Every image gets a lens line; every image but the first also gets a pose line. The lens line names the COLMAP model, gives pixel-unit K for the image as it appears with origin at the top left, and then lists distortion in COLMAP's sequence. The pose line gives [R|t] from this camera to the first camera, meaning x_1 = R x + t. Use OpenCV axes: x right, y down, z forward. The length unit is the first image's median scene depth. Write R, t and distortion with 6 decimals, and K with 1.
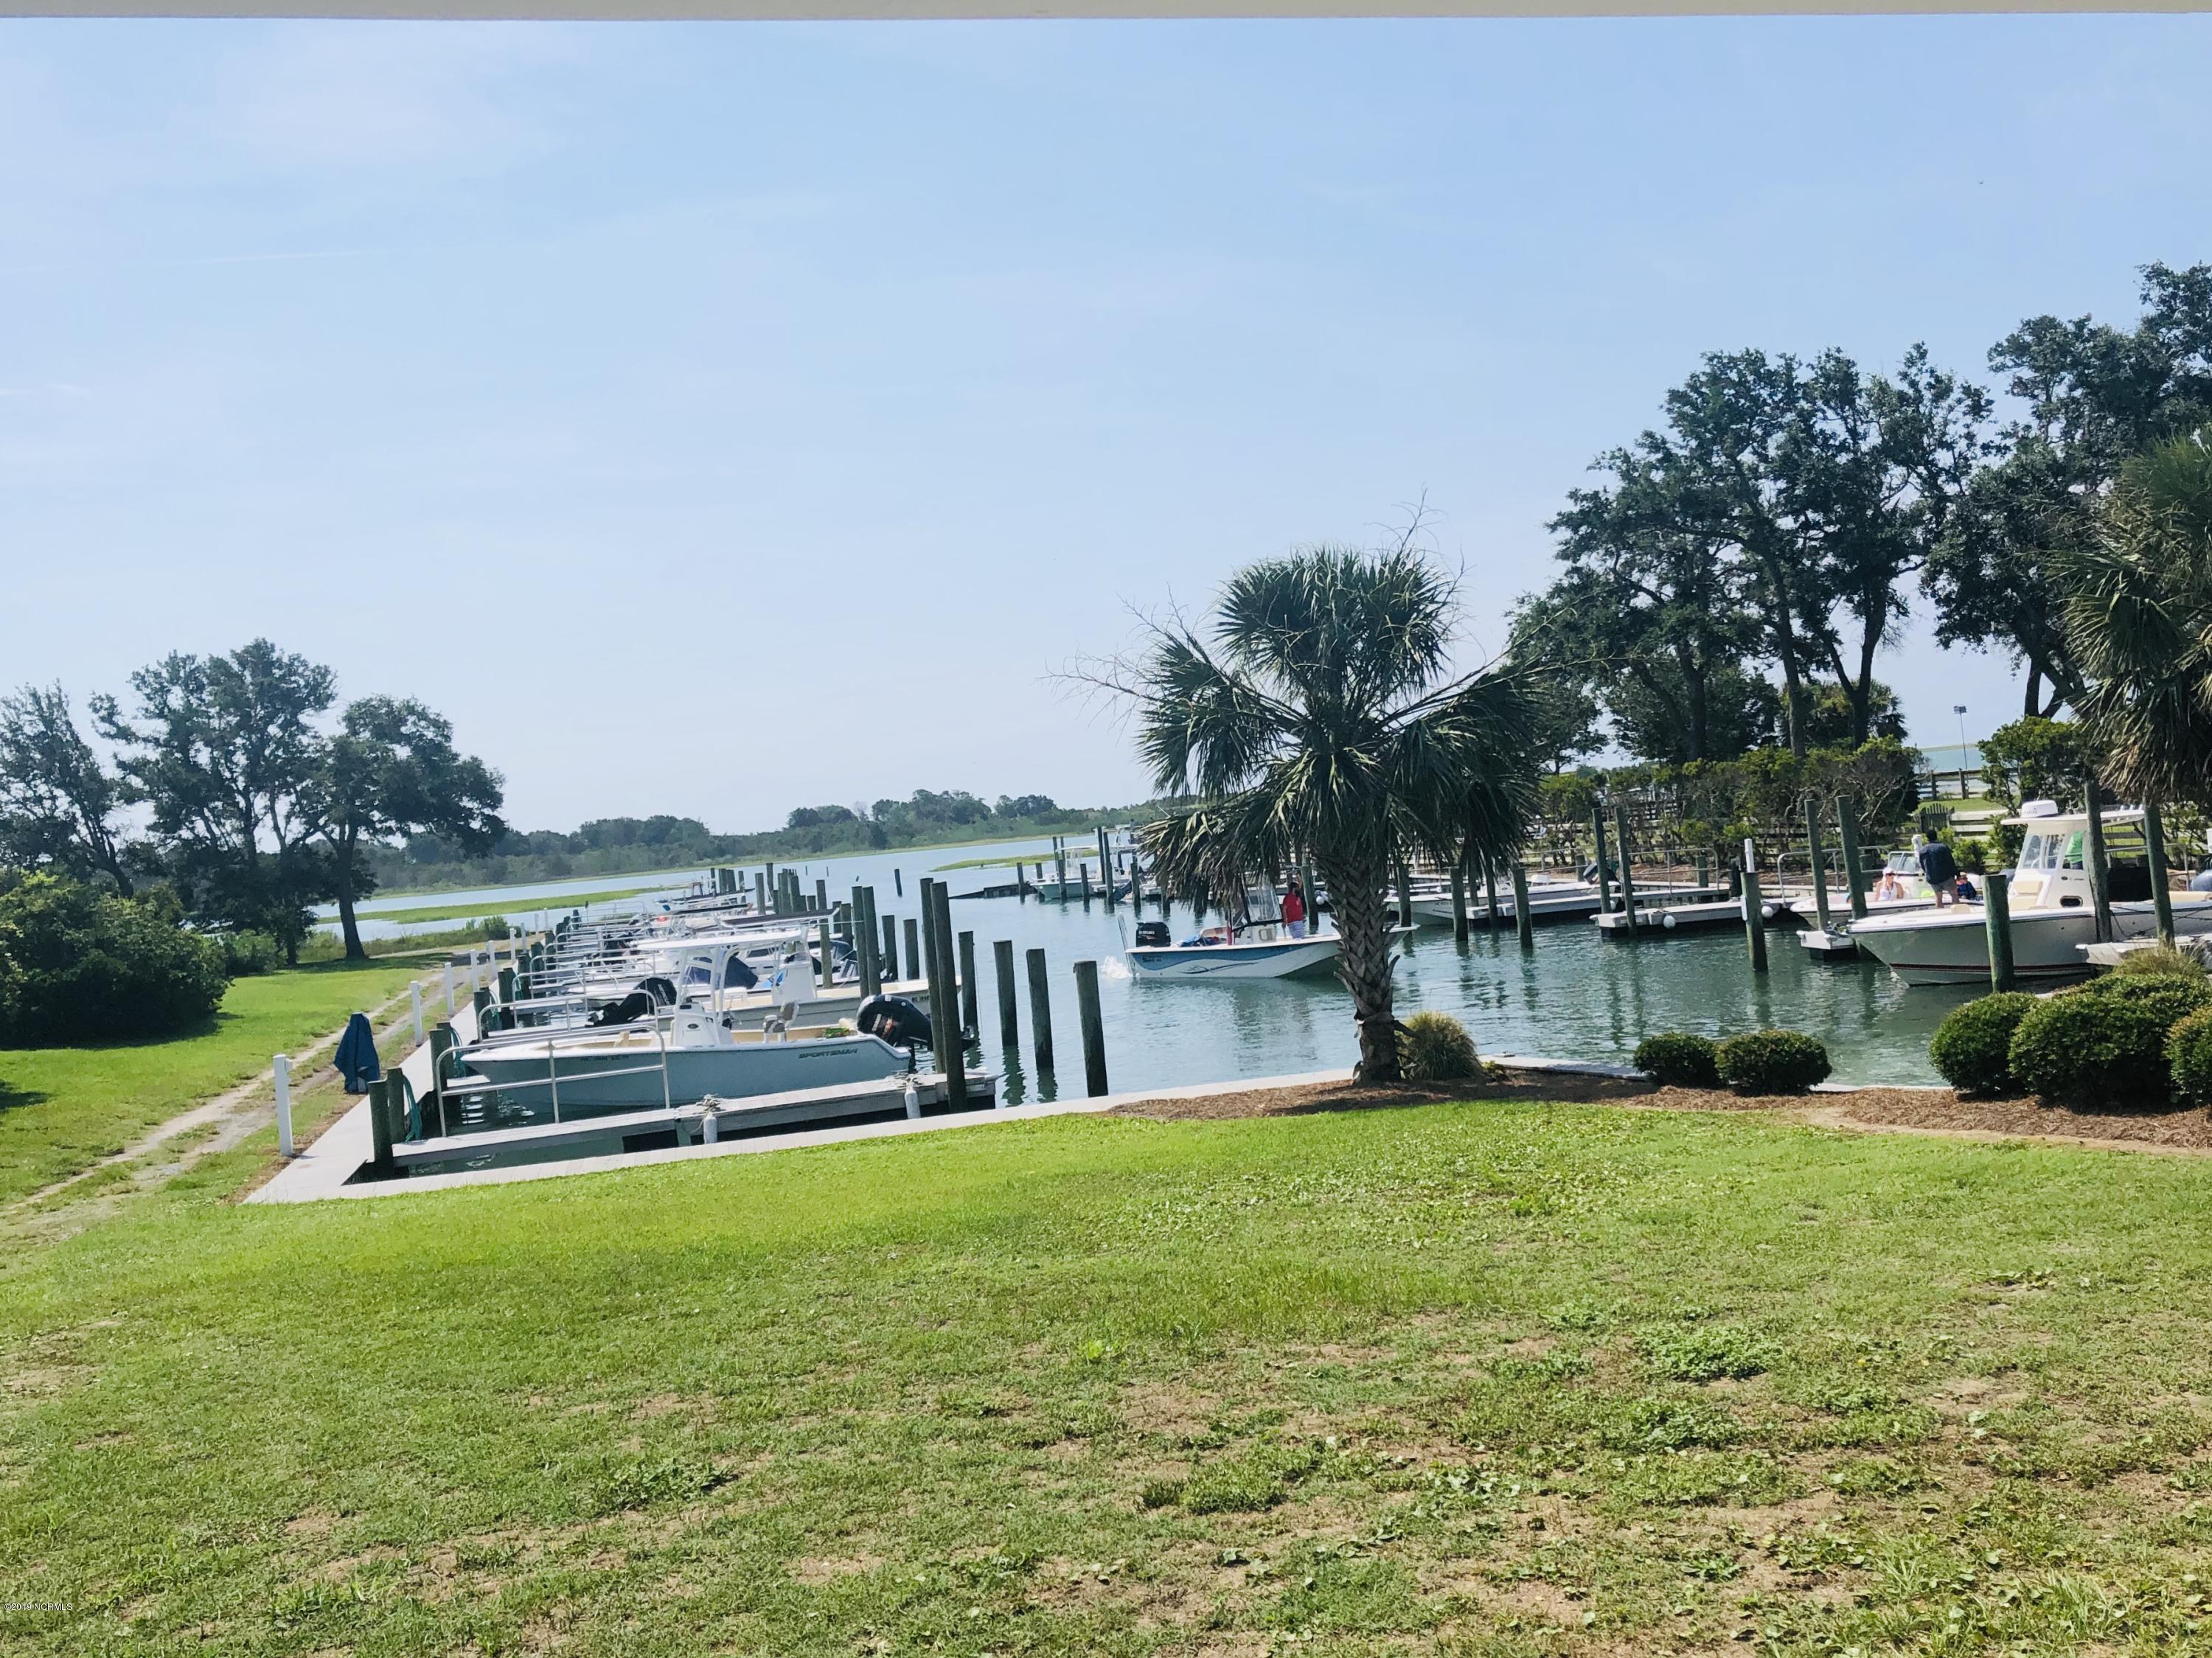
lens RADIAL K [[2073.1, 0, 1099.3], [0, 2073.1, 808.9], [0, 0, 1]] dist [-0.022630, 0.096002]
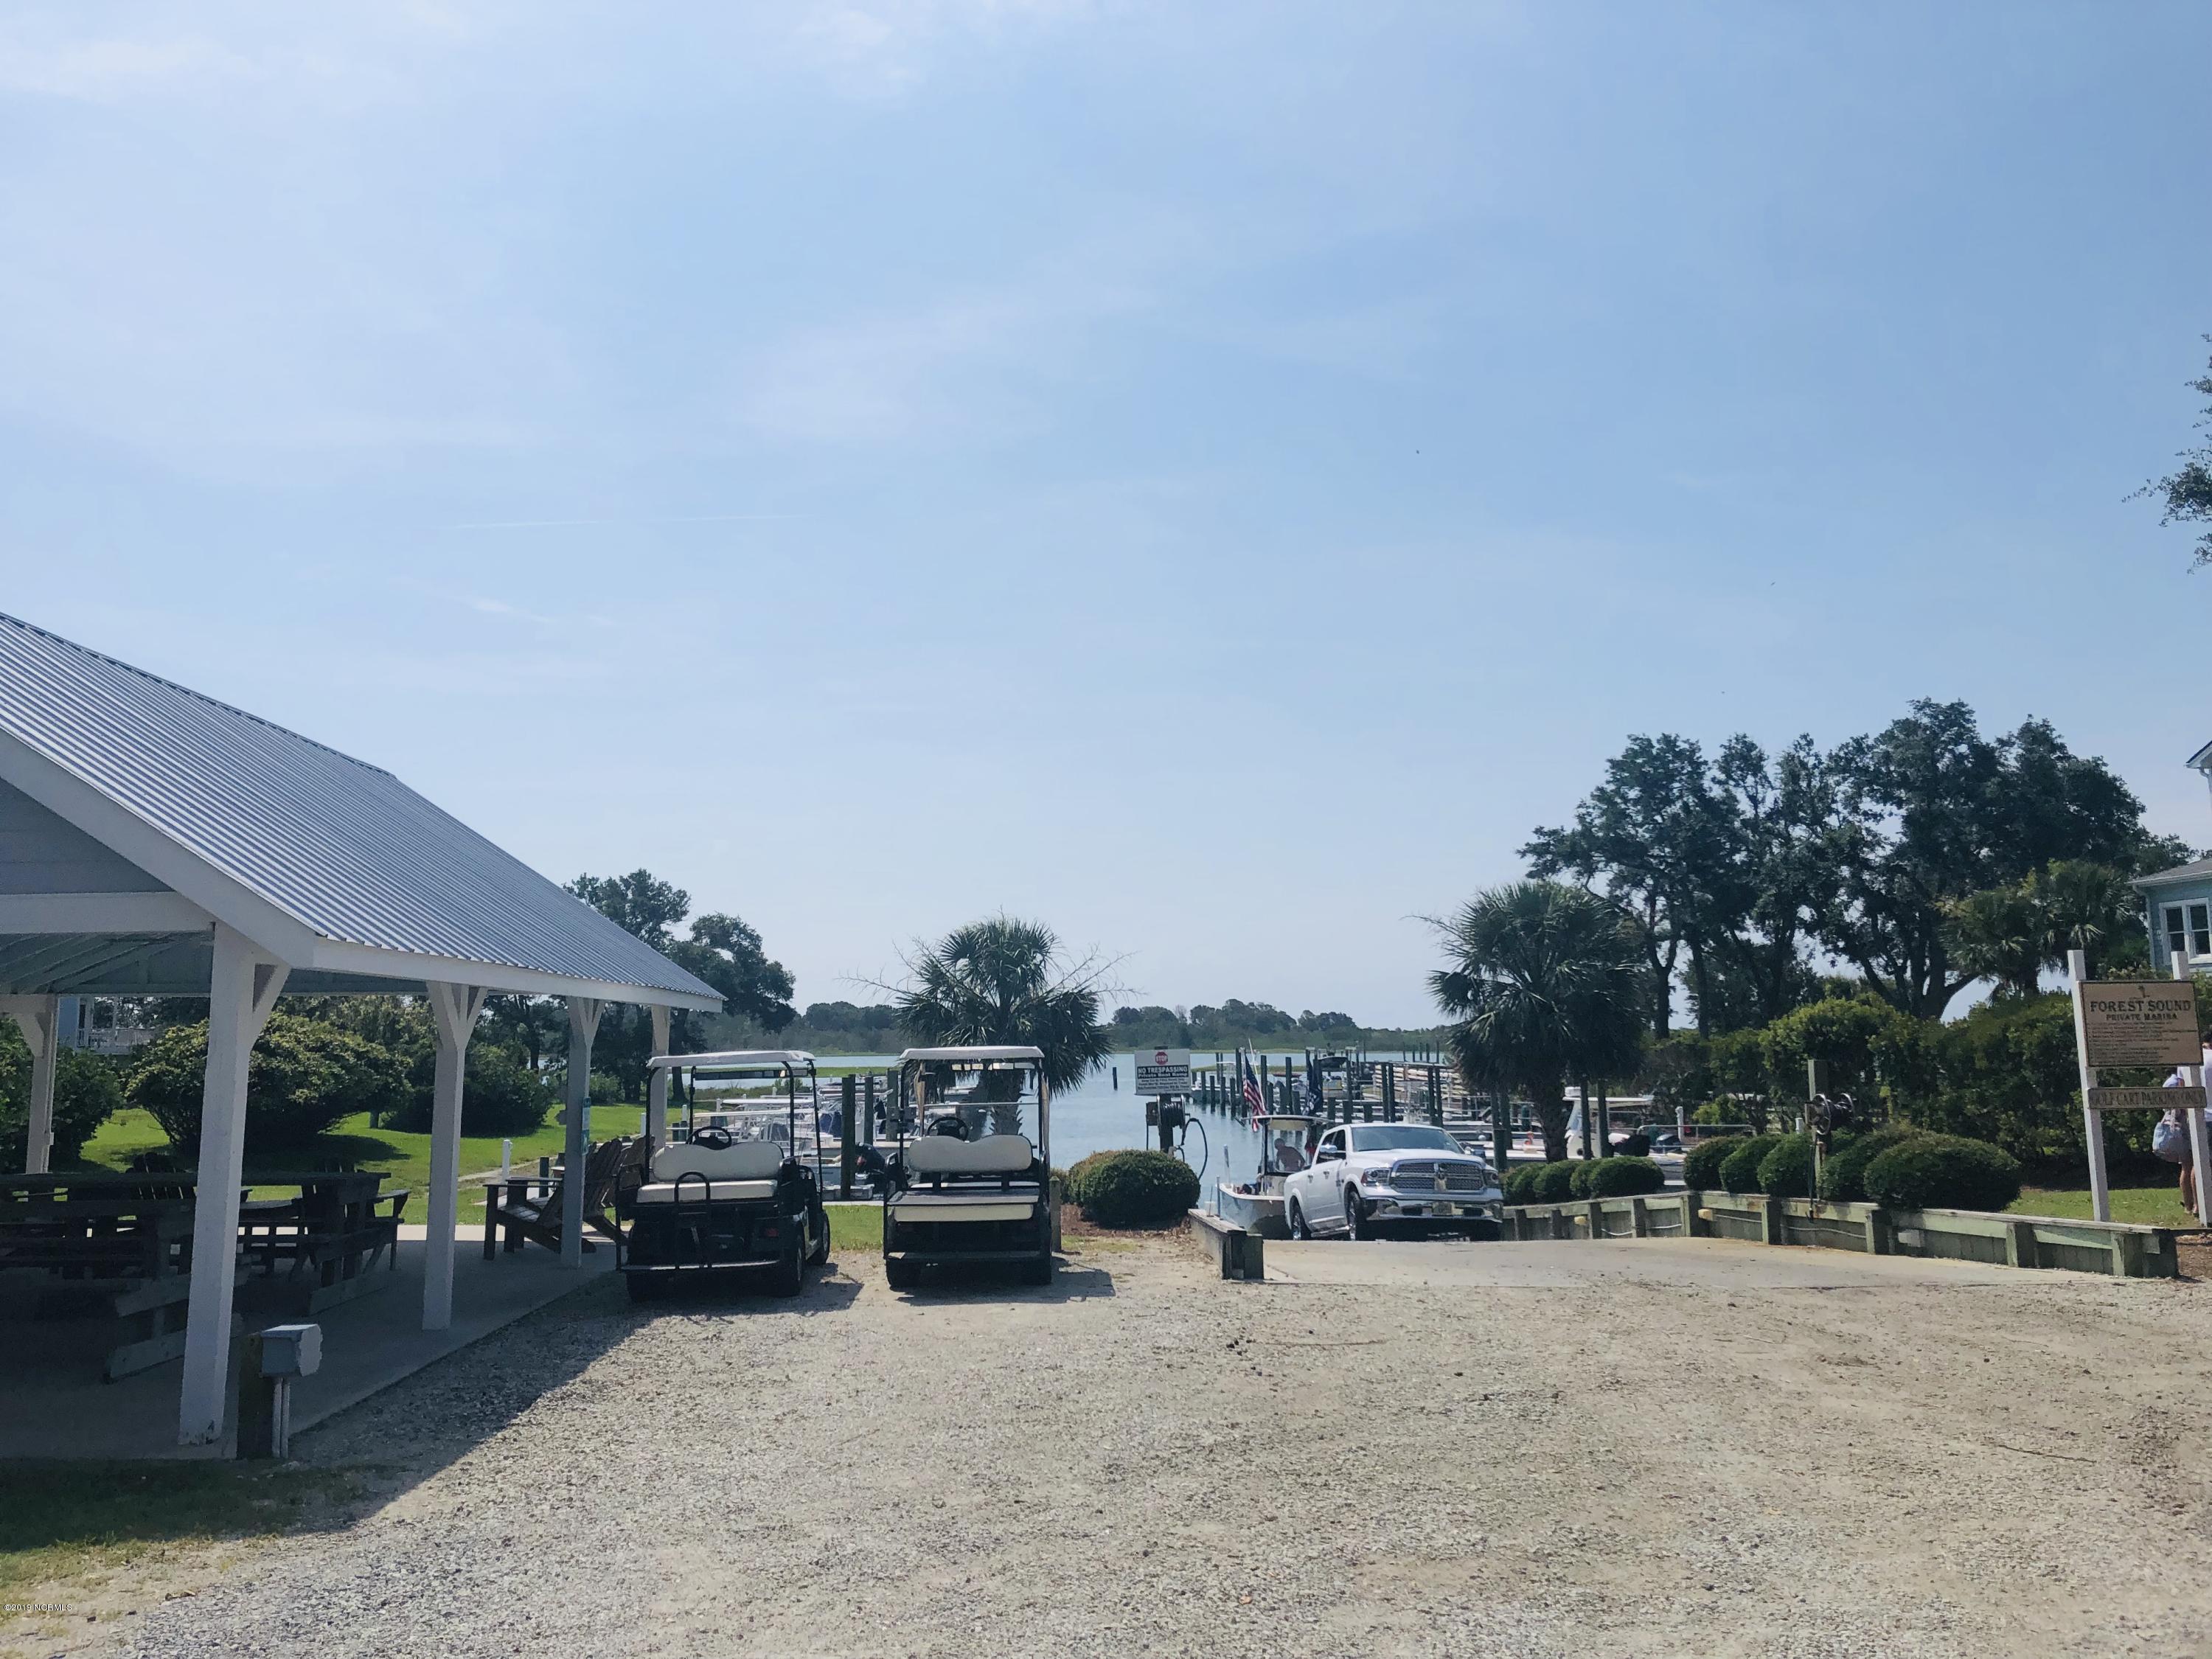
lens RADIAL K [[1850.4, 0, 1082.8], [0, 1850.4, 799.9], [0, 0, 1]] dist [0.015879, 0.020744]
pose [[0.978743, 0.054626, -0.197683, 0.149843], [-0.076832, 0.991344, -0.106463, -0.016985], [0.190157, 0.119388, 0.974468, -0.203688]]
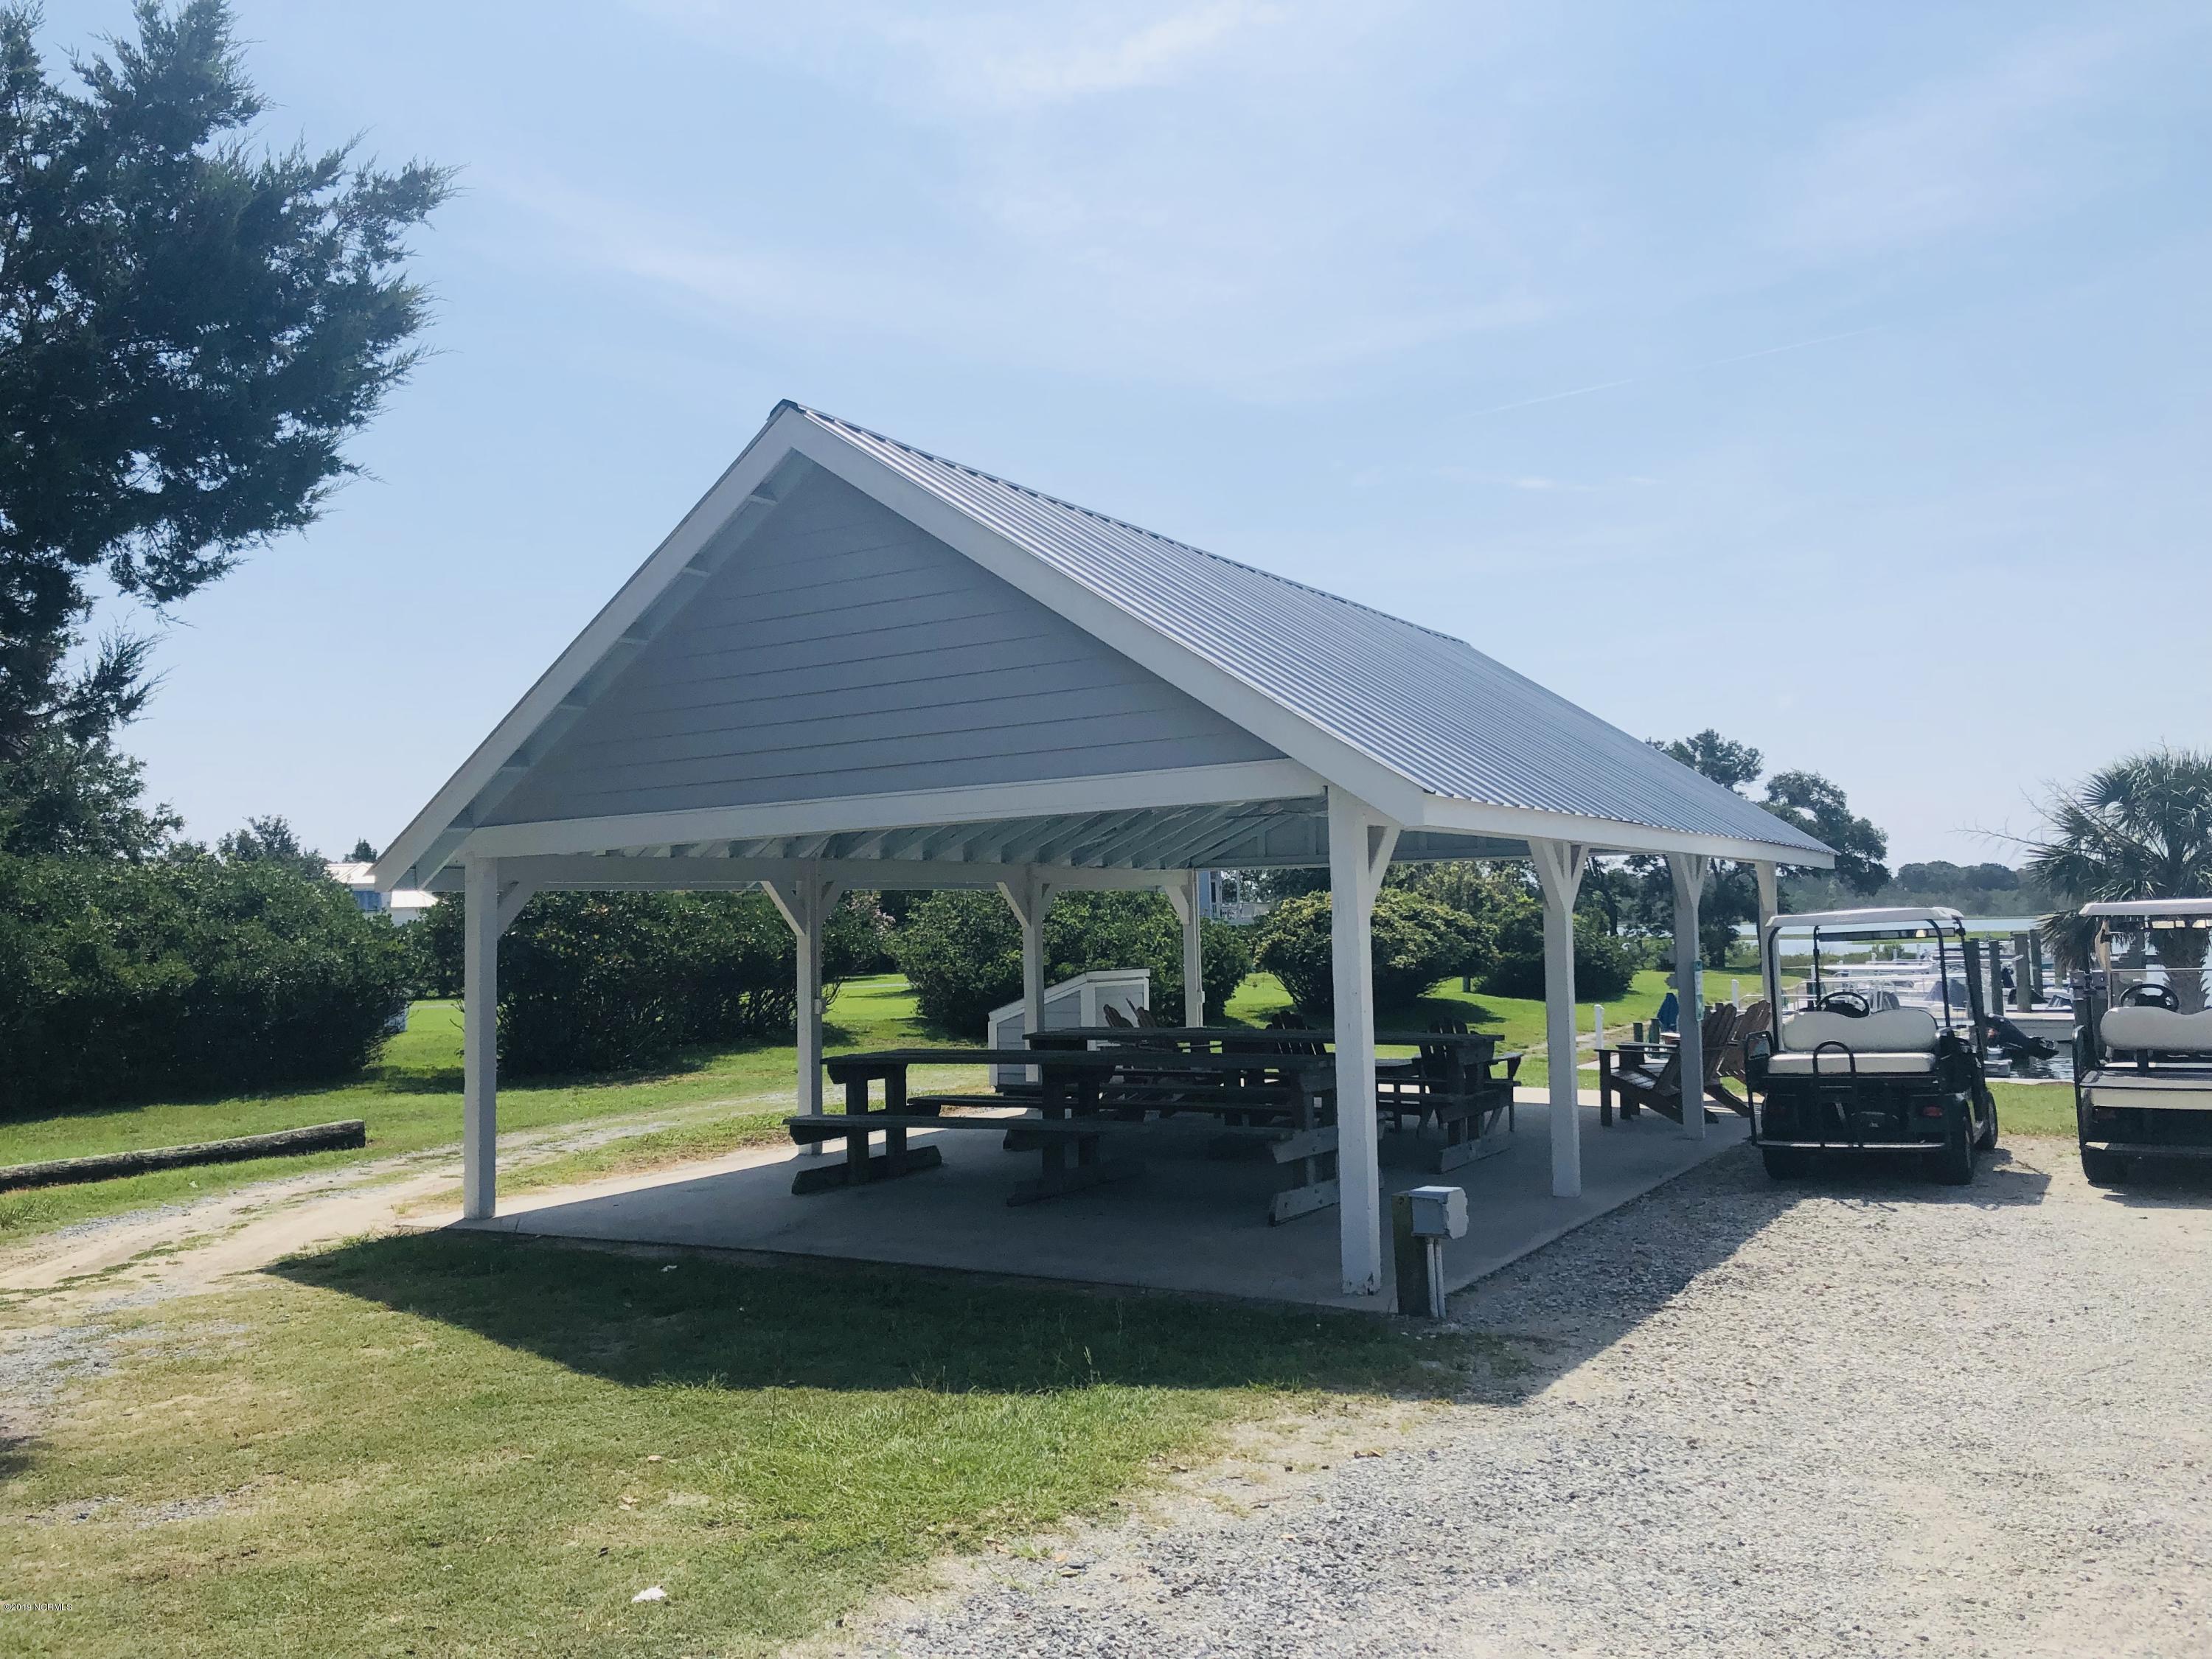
lens RADIAL K [[1850.4, 0, 1082.8], [0, 1850.4, 799.9], [0, 0, 1]] dist [0.015879, 0.020744]
pose [[0.729996, 0.023359, -0.683052, 0.142177], [-0.035792, 0.999351, -0.004077, -0.015558], [0.682513, 0.027424, 0.730359, -0.195139]]
